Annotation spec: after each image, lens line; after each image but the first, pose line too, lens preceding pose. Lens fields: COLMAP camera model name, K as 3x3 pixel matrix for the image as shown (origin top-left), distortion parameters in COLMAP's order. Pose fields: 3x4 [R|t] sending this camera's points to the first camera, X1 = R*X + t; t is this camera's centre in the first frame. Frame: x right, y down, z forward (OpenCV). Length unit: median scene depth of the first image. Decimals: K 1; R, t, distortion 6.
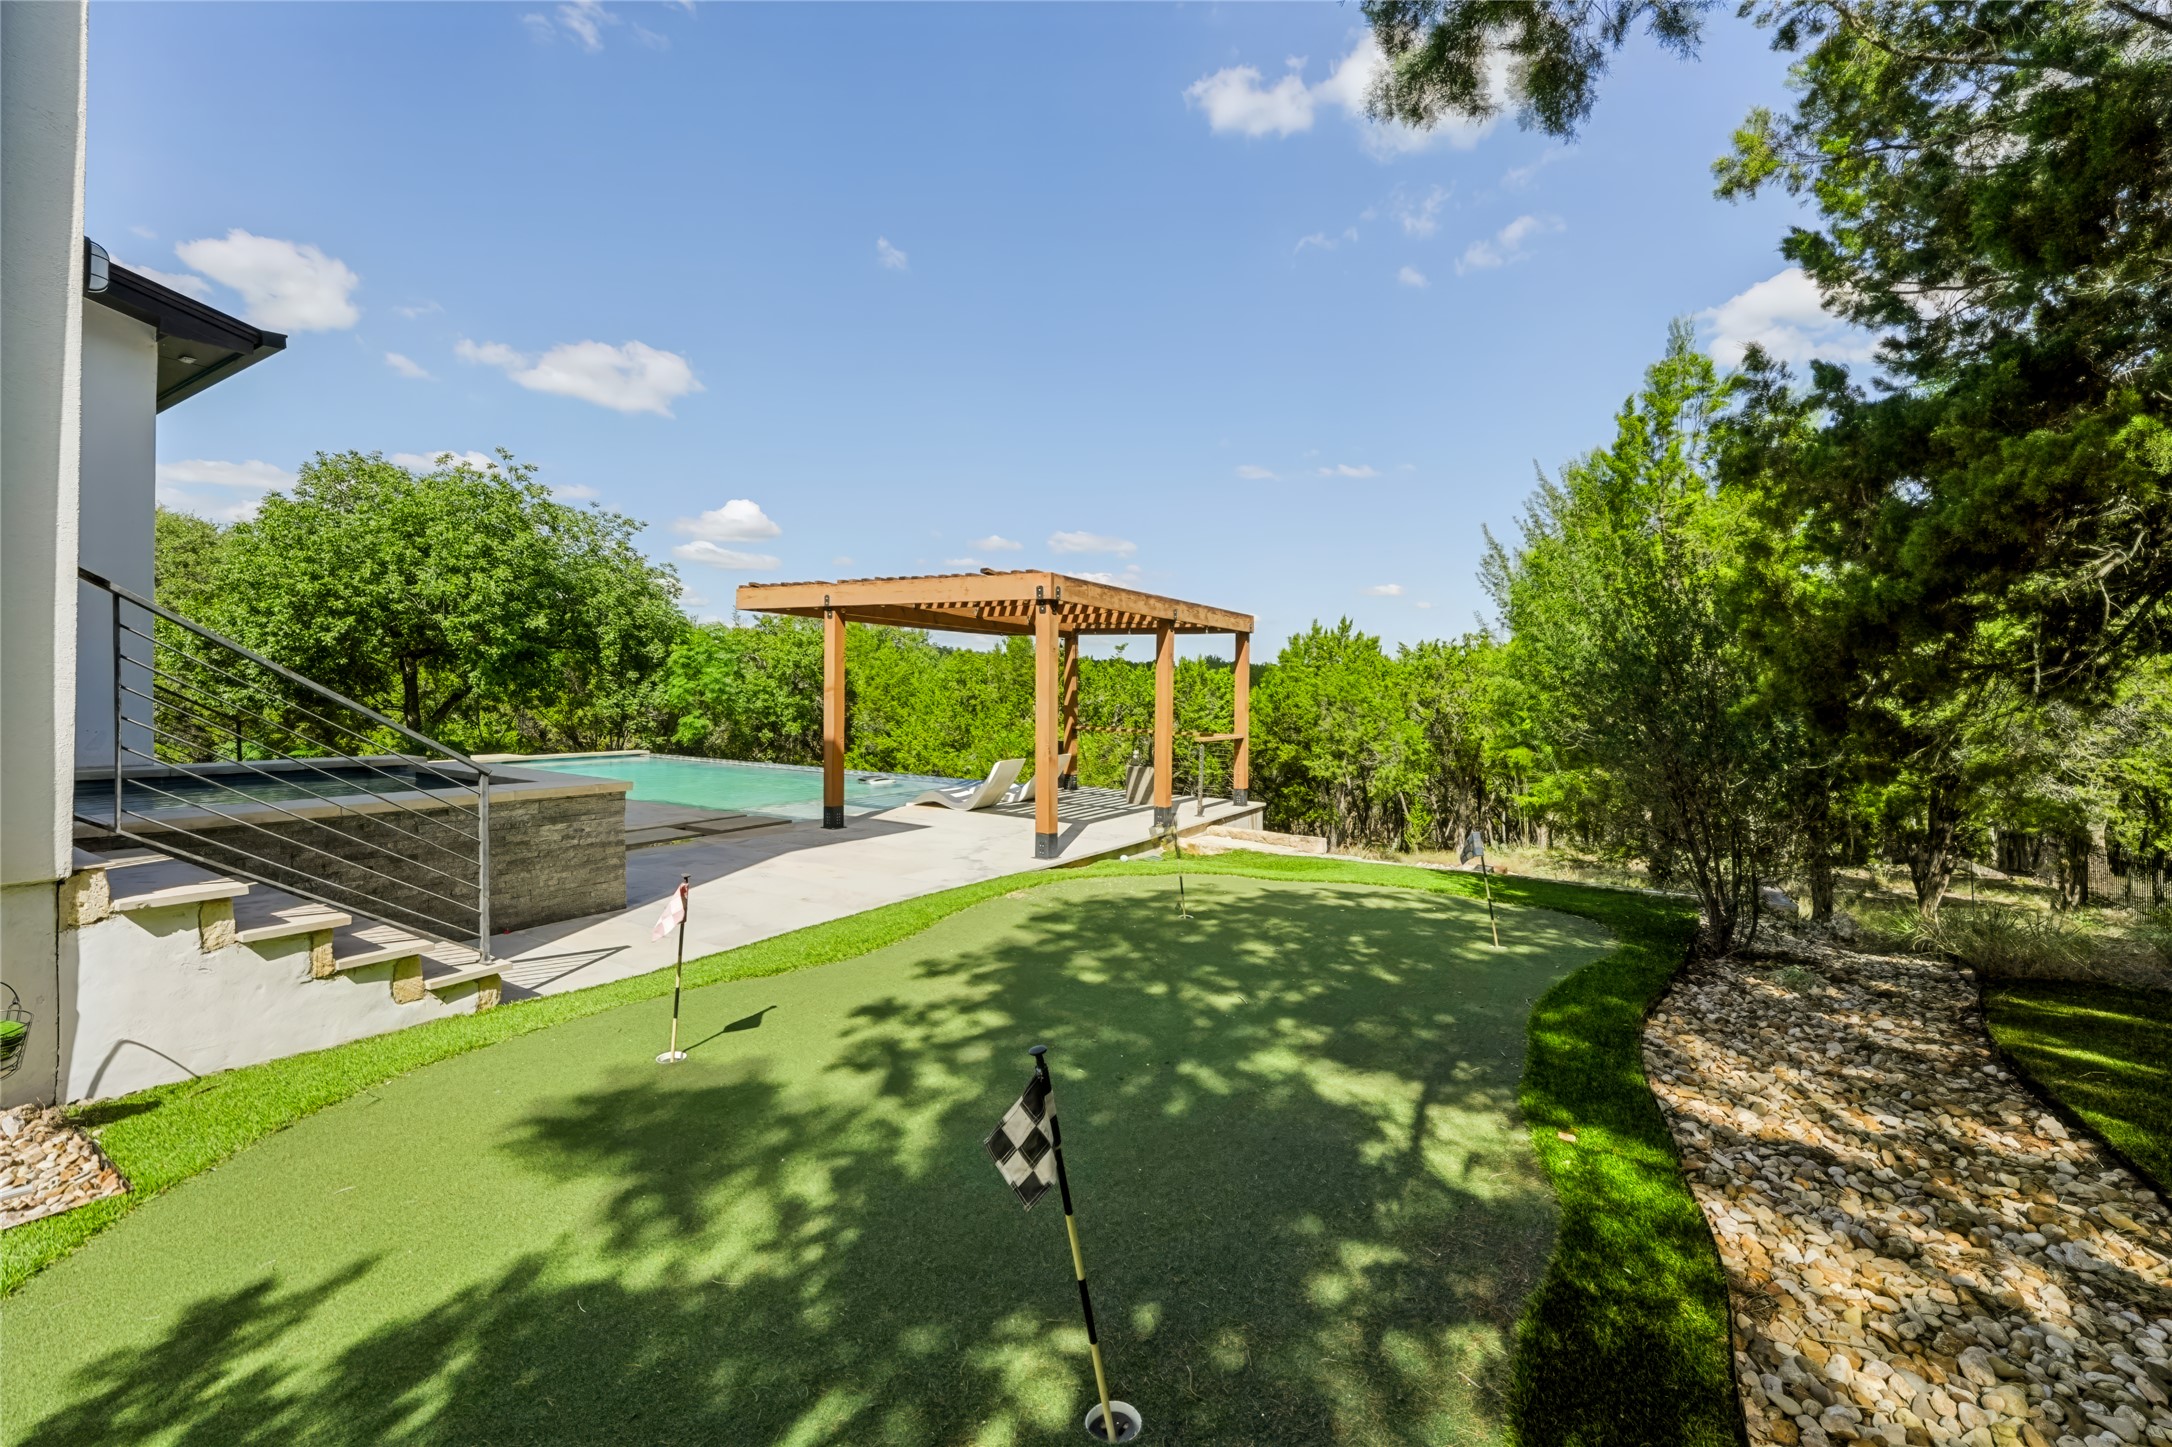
lens RADIAL K [[895.1, 0, 1087.4], [0, 895.1, 681.5], [0, 0, 1]] dist [-0.000032, 0.000024]
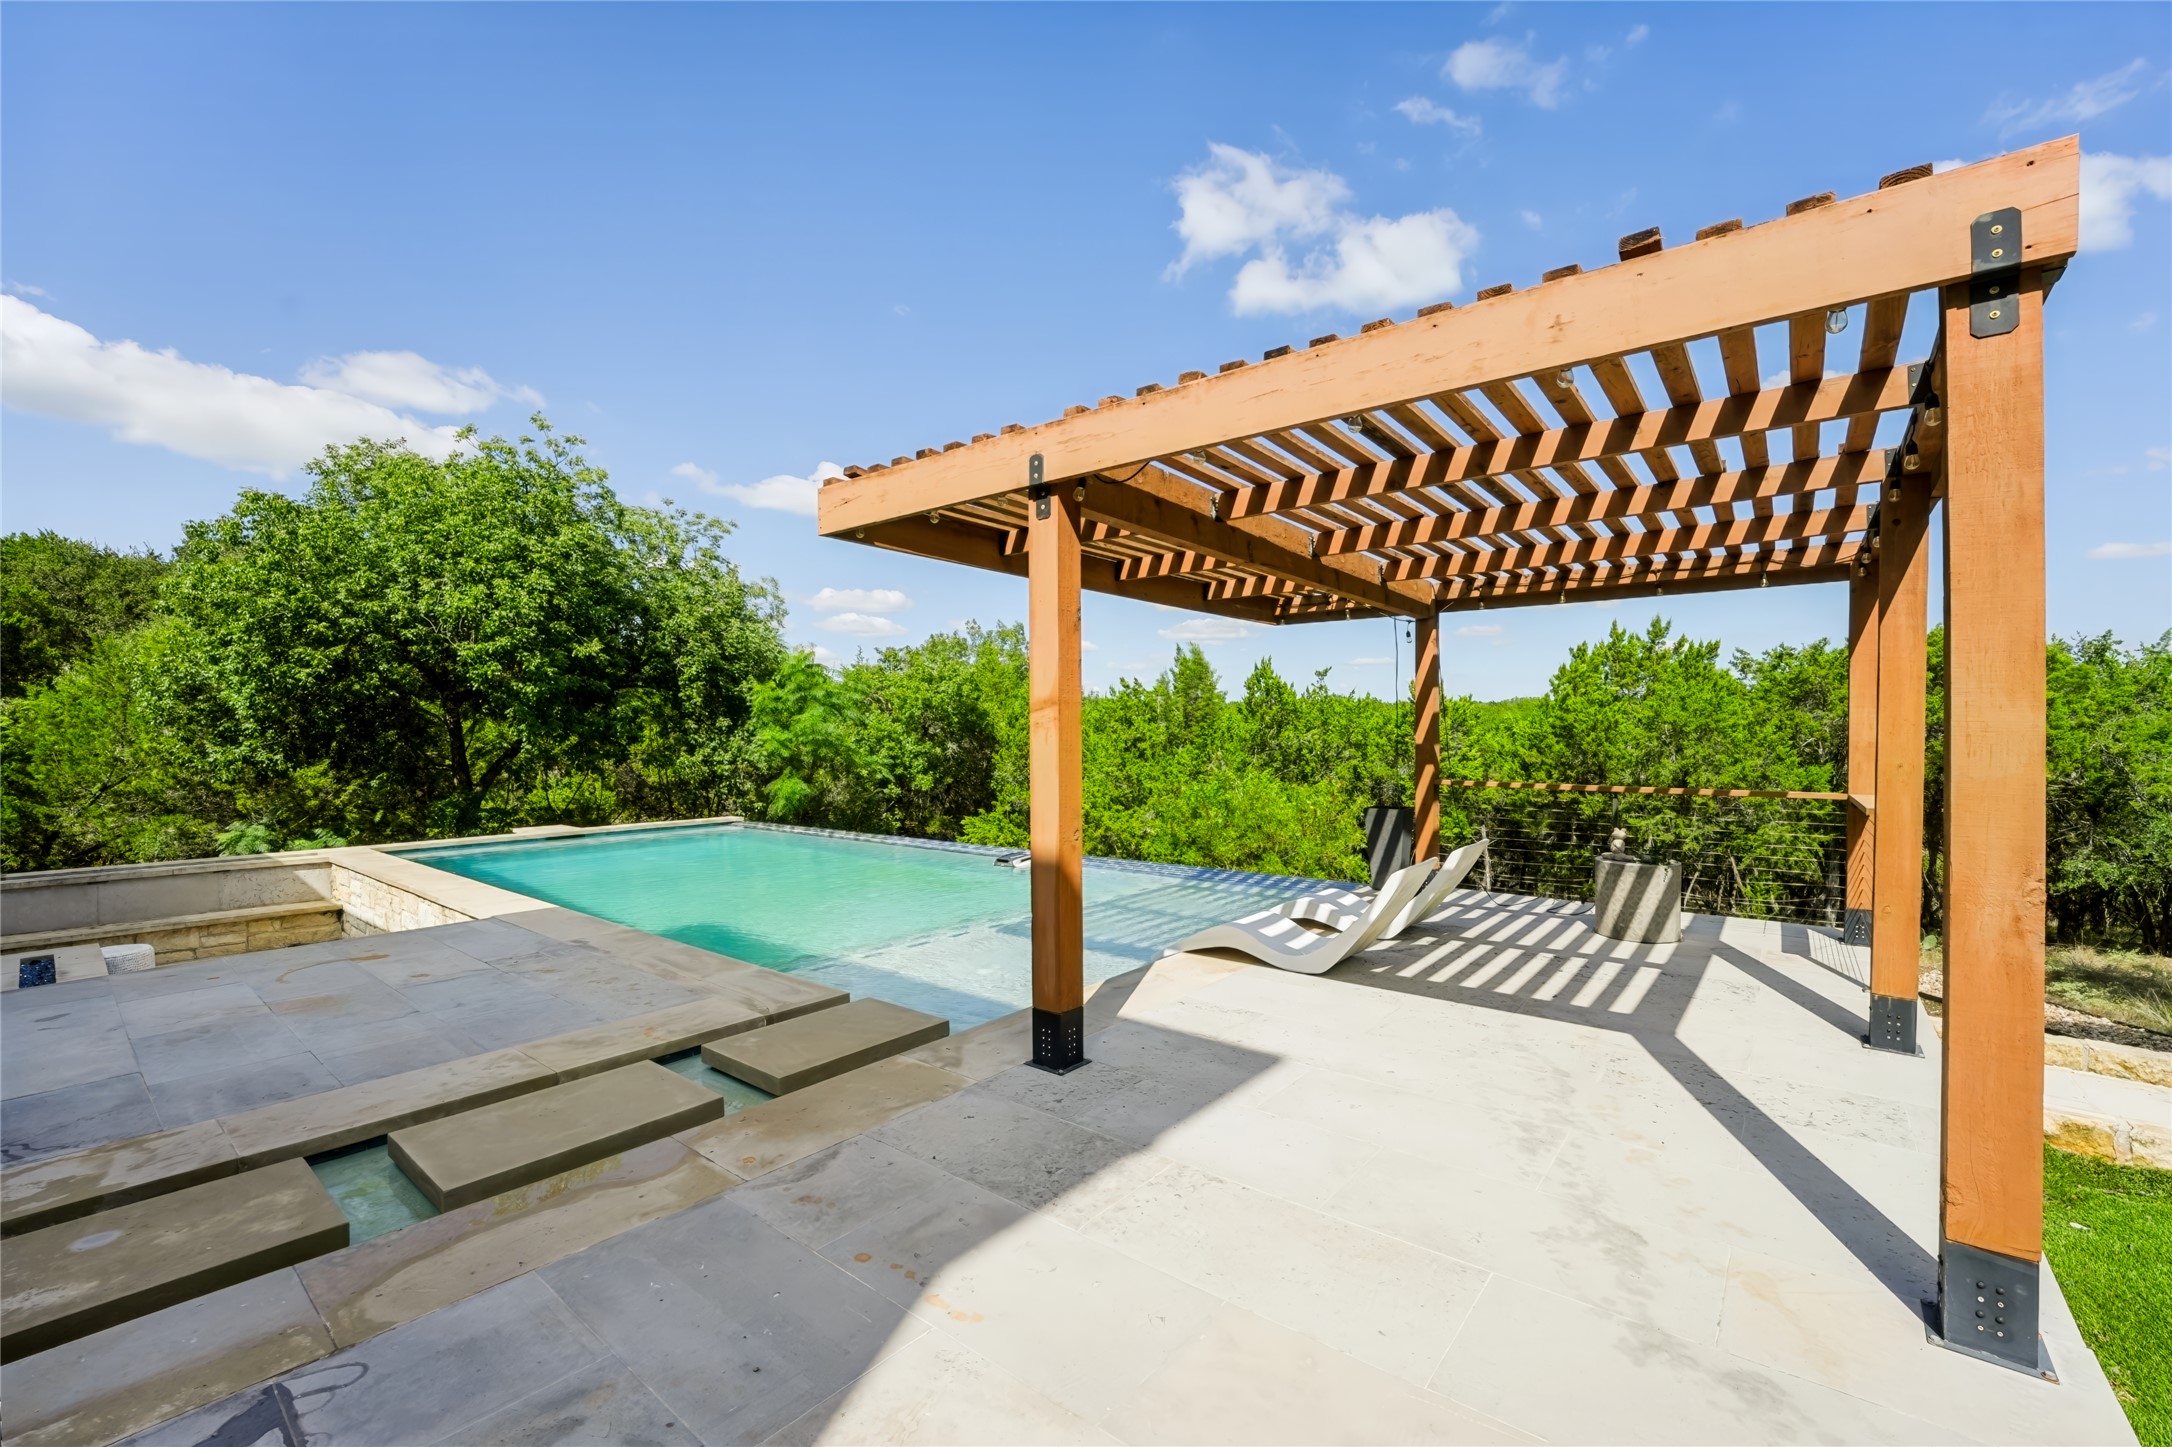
lens RADIAL K [[884.5, 0, 1093.0], [0, 884.5, 727.7], [0, 0, 1]] dist [-0.022789, 0.000024]
pose [[0.992273, -0.025011, -0.121527, -0.104897], [0.025206, 0.999682, 0.000070, 0.008045], [0.121487, -0.003133, 0.992588, 0.297569]]
